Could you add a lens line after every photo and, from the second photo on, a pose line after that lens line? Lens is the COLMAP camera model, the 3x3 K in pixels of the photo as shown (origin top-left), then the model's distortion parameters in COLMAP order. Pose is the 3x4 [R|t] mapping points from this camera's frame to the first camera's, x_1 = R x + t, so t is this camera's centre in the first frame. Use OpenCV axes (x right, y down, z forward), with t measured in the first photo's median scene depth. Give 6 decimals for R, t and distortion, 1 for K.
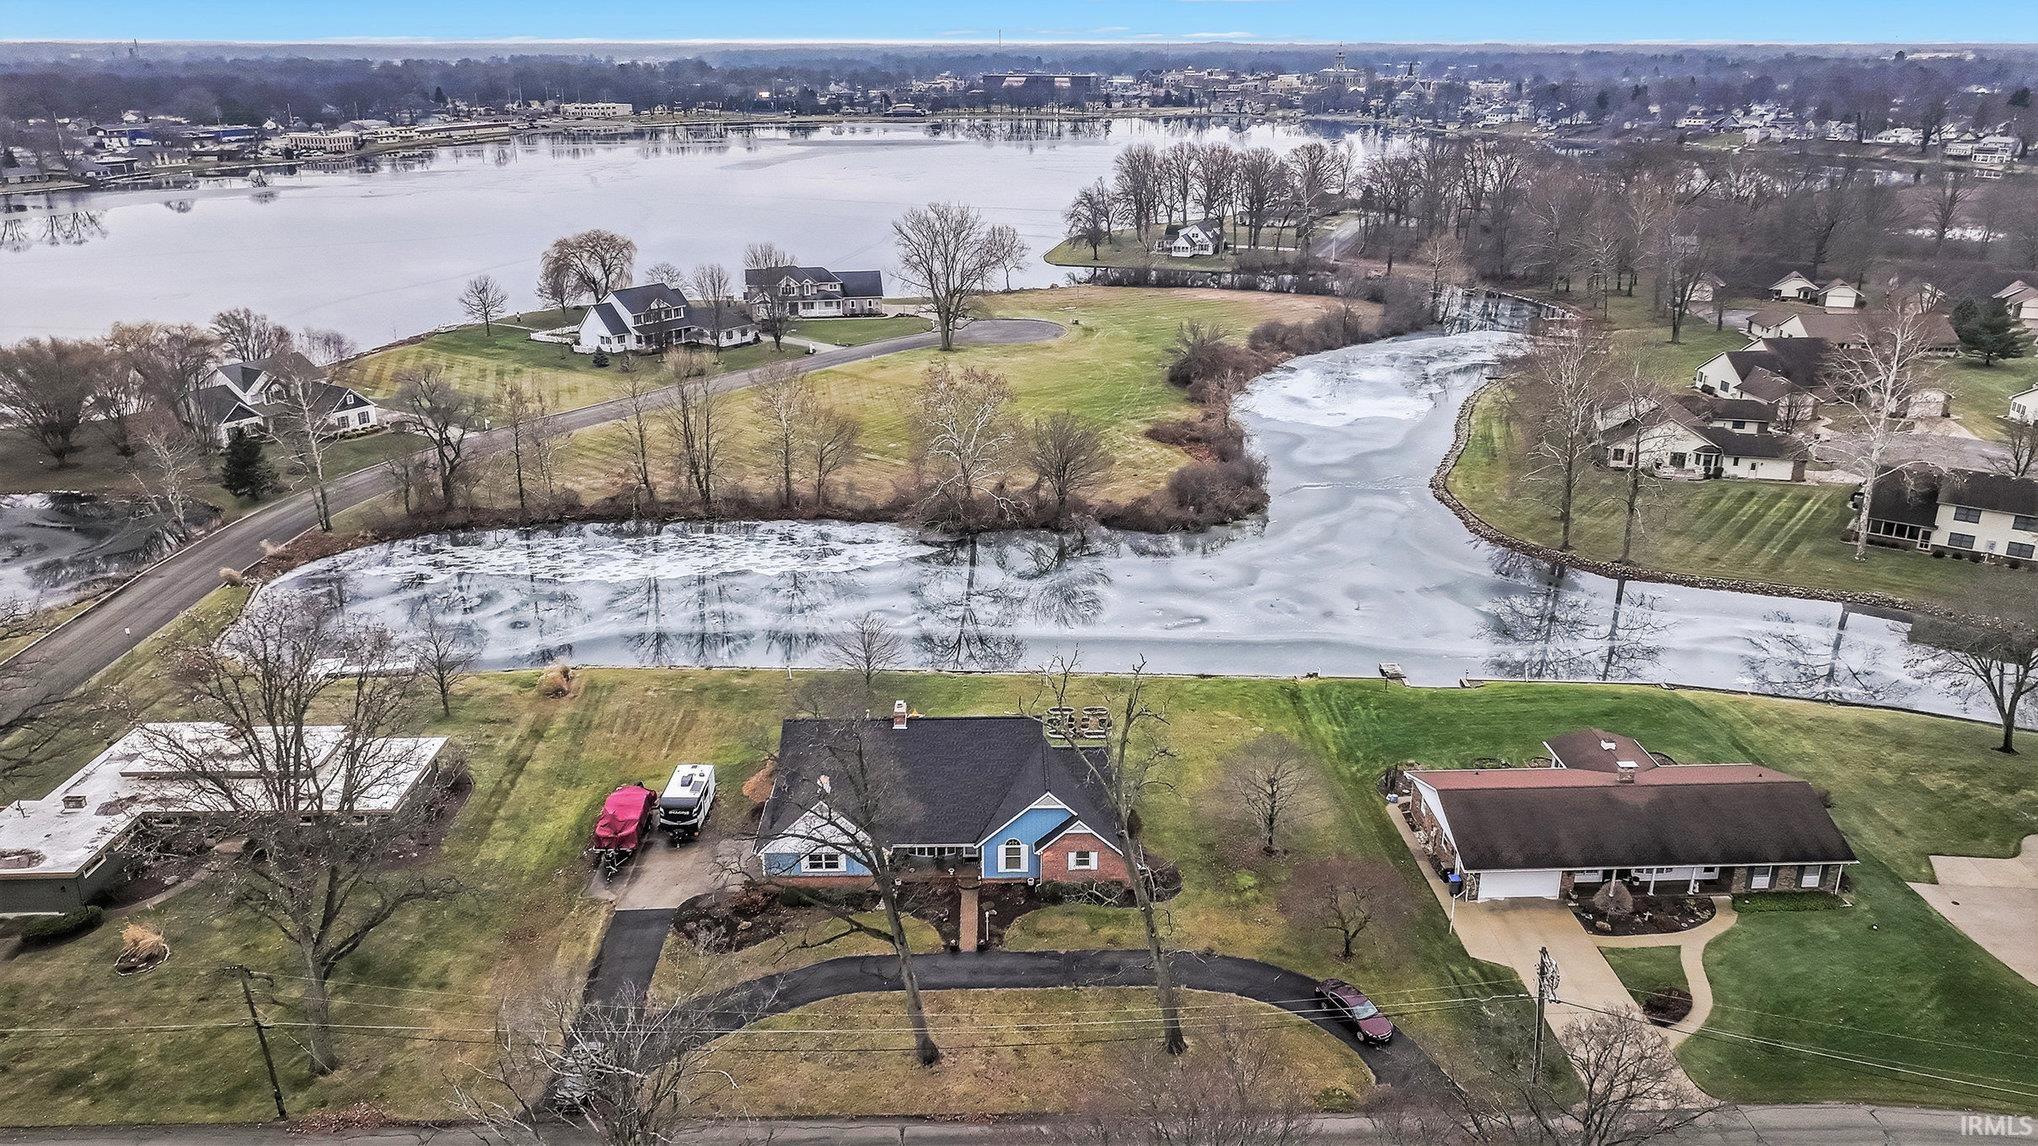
lens RADIAL K [[1442.8, 0, 1019.0], [0, 1442.8, 573.0], [0, 0, 1]] dist [-0.005587, 0.001390]
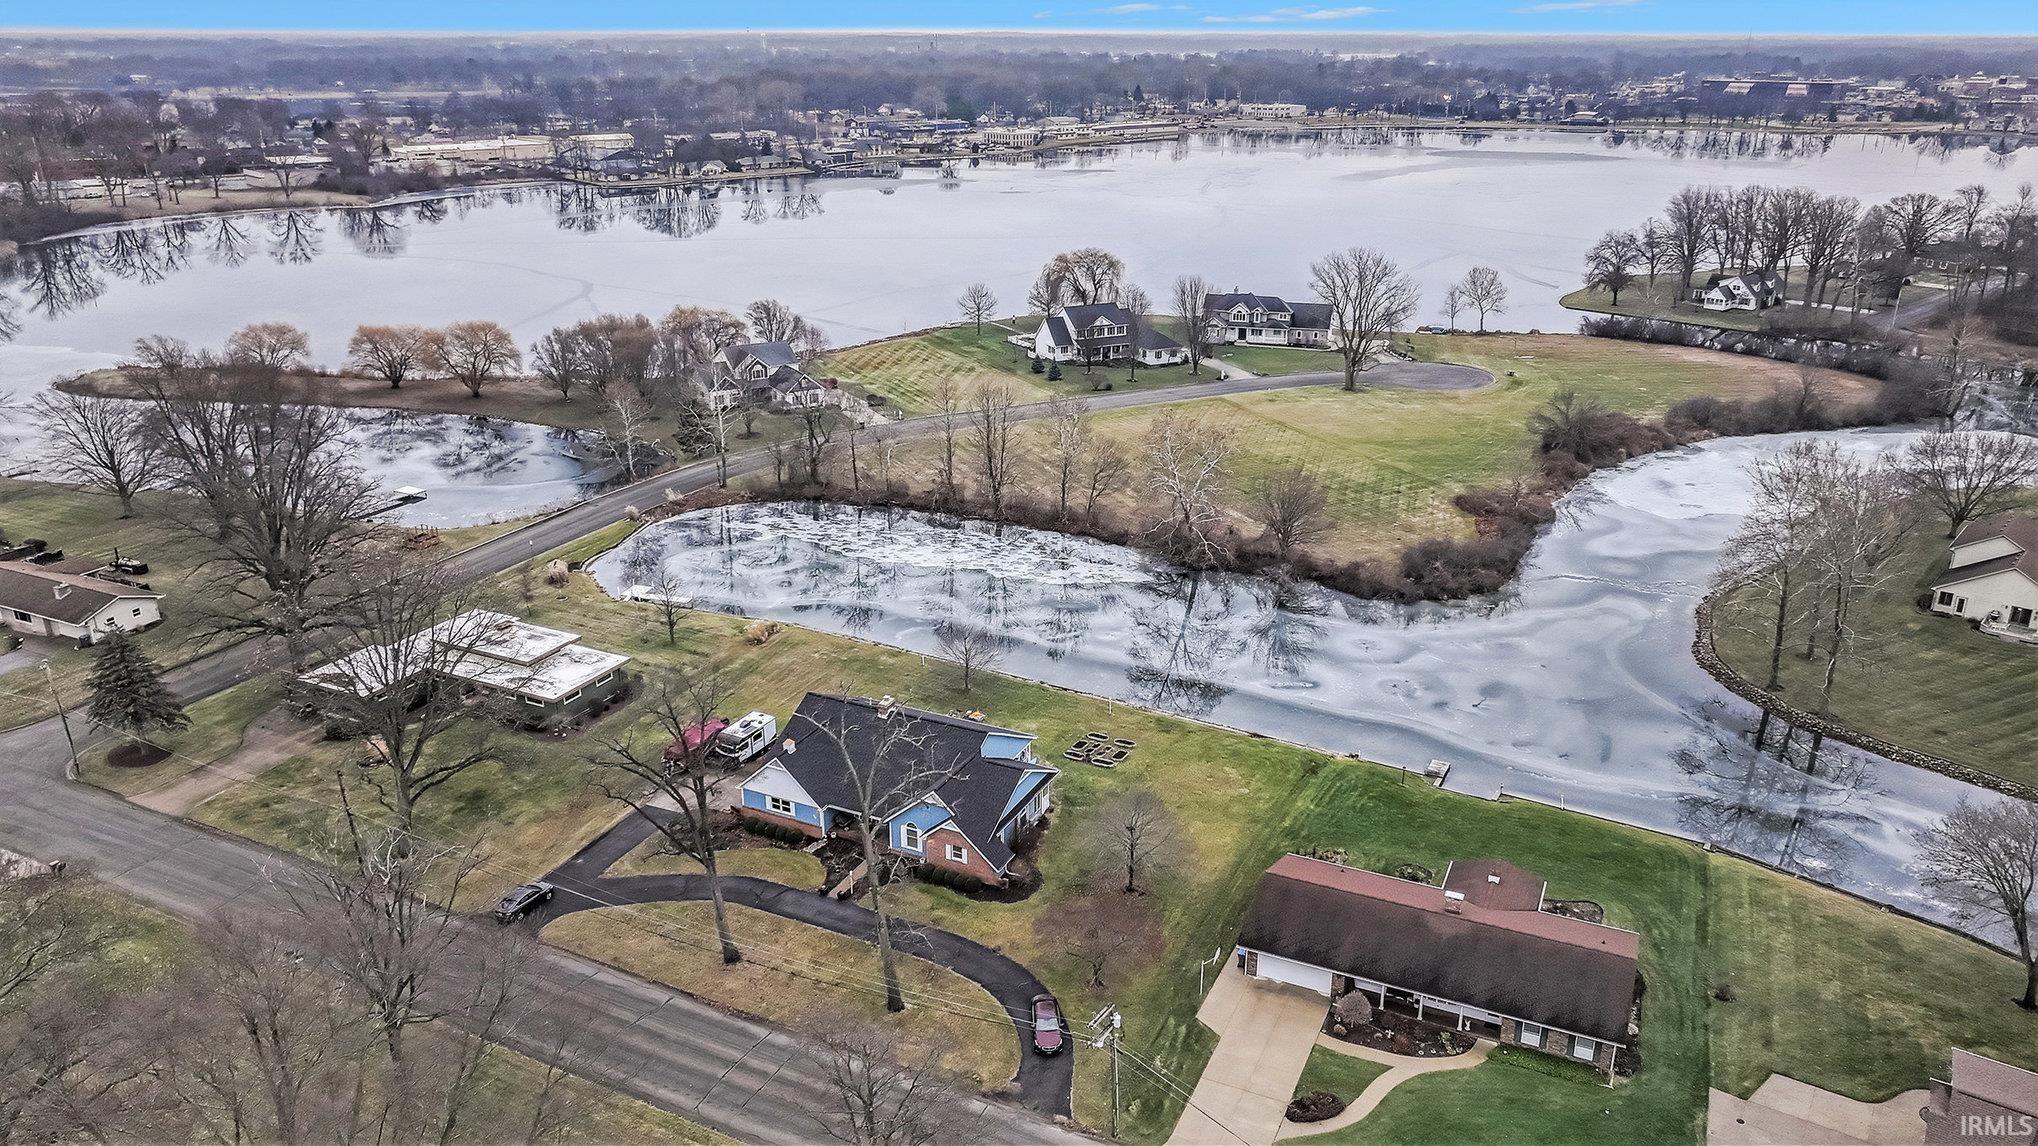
lens RADIAL K [[1436.6, 0, 1019.0], [0, 1436.6, 573.0], [0, 0, 1]] dist [-0.012511, -0.004883]
pose [[0.886832, 0.160546, -0.433307, 0.302974], [-0.157021, 0.986606, 0.044184, -0.049249], [0.434597, 0.028855, 0.900163, -0.033459]]
